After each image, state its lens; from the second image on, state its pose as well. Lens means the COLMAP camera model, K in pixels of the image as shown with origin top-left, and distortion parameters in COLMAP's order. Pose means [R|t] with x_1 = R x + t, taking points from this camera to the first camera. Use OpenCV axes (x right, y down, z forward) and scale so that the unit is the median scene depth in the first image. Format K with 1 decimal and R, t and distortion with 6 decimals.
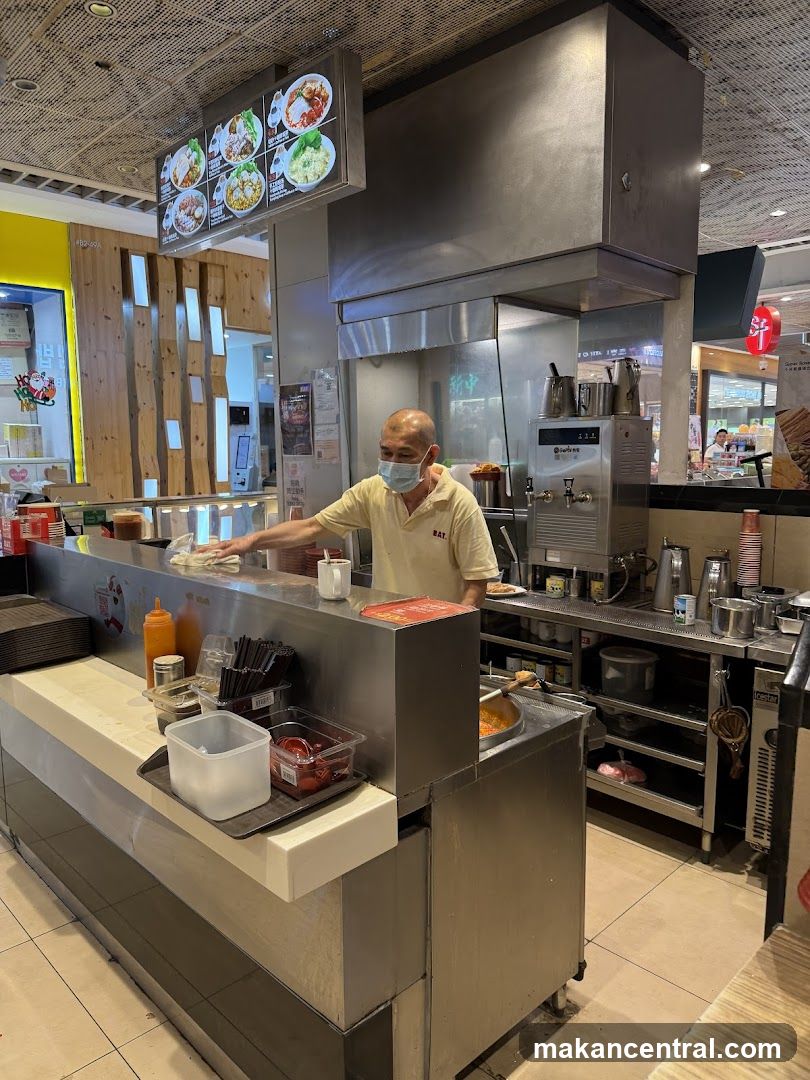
lens RADIAL K [[781.8, 0, 412.1], [0, 781.8, 541.8], [0, 0, 1]] dist [0.011814, -0.032615]
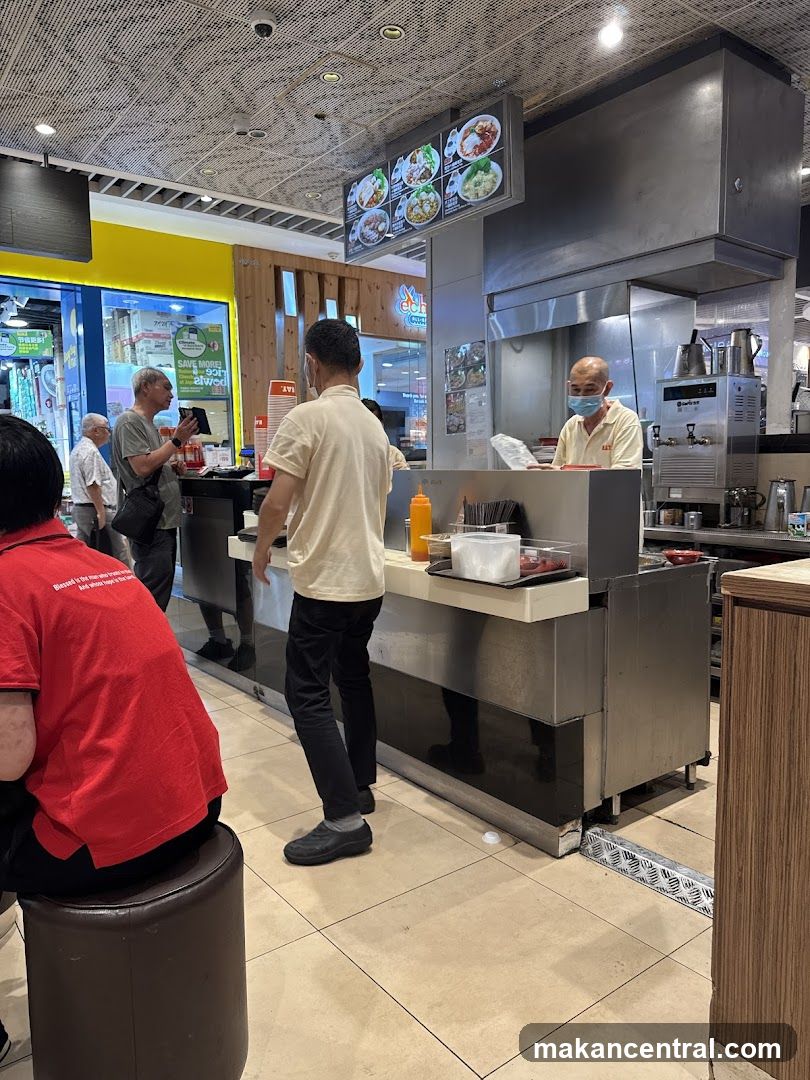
lens RADIAL K [[796.4, 0, 404.4], [0, 796.4, 533.4], [0, 0, 1]] dist [0.008138, -0.006255]
pose [[0.991838, 0.005006, -0.127404, -0.079572], [-0.009469, 0.999362, -0.034449, 0.128200], [0.127150, 0.035374, 0.991253, -0.275225]]
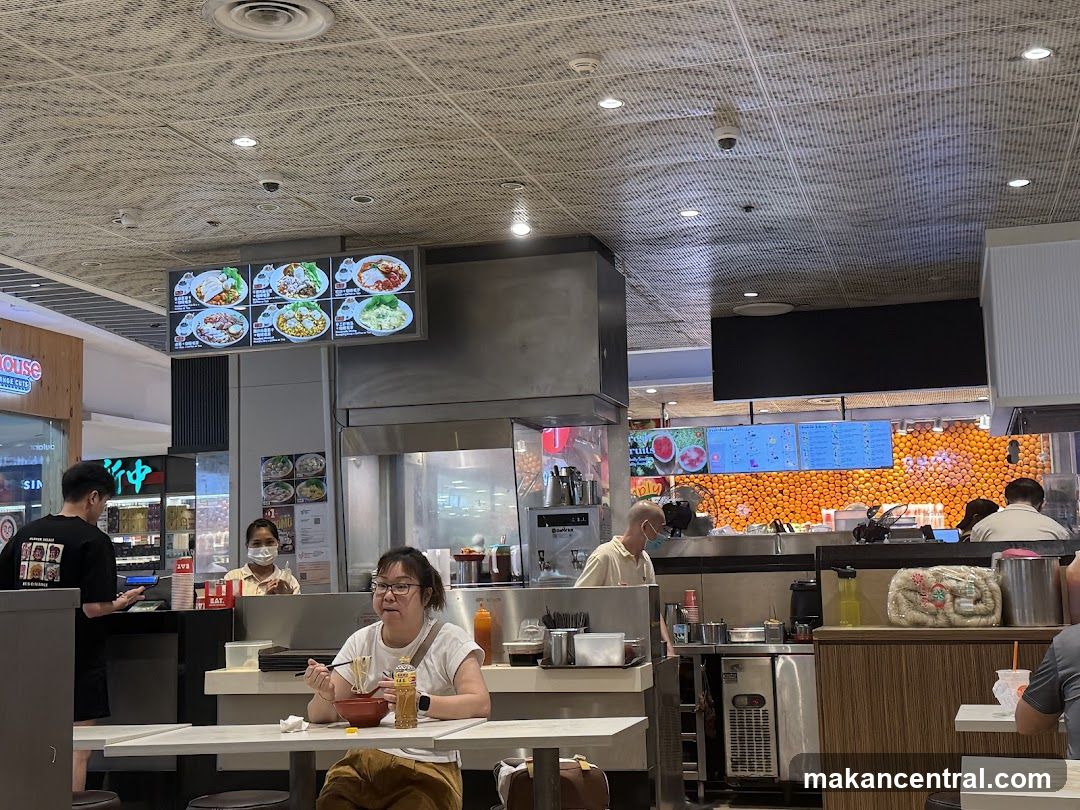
lens RADIAL K [[1464.3, 0, 540.0], [0, 1464.3, 405.0], [0, 0, 1]] dist [0.326279, -0.773105]
pose [[0.871486, 0.044583, 0.488391, -1.050834], [0.076677, 0.971225, -0.225482, 0.234307], [-0.484390, 0.233953, 0.842990, -1.136856]]
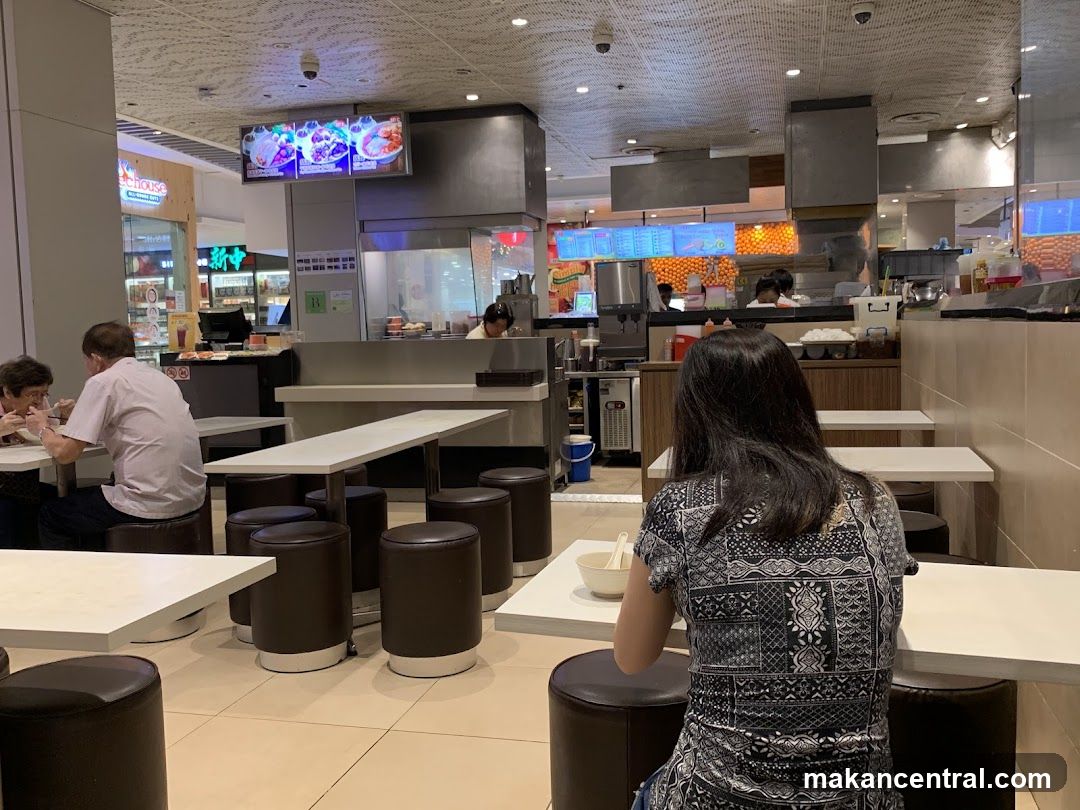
lens RADIAL K [[1018.4, 0, 540.0], [0, 1018.4, 405.0], [0, 0, 1]] dist [0.042604, 0.010533]
pose [[0.863678, -0.053139, 0.501236, -1.069756], [0.079688, 0.996316, -0.031685, 0.250284], [-0.497706, 0.067309, 0.864730, -1.369917]]
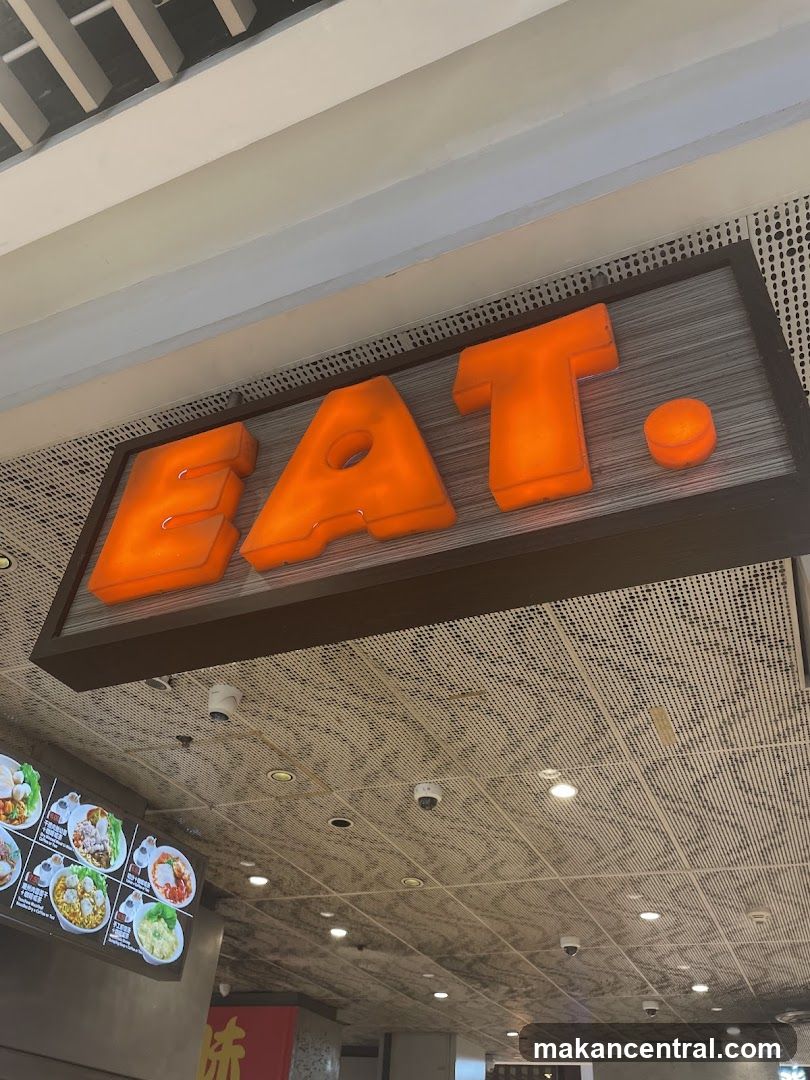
lens RADIAL K [[796.4, 0, 404.4], [0, 796.4, 533.4], [0, 0, 1]] dist [0.008138, -0.006255]
pose [[-0.366719, 0.593288, 0.716608, -1.223630], [0.050709, 0.781873, -0.621372, -0.218151], [-0.928949, -0.191531, -0.316813, 1.064120]]
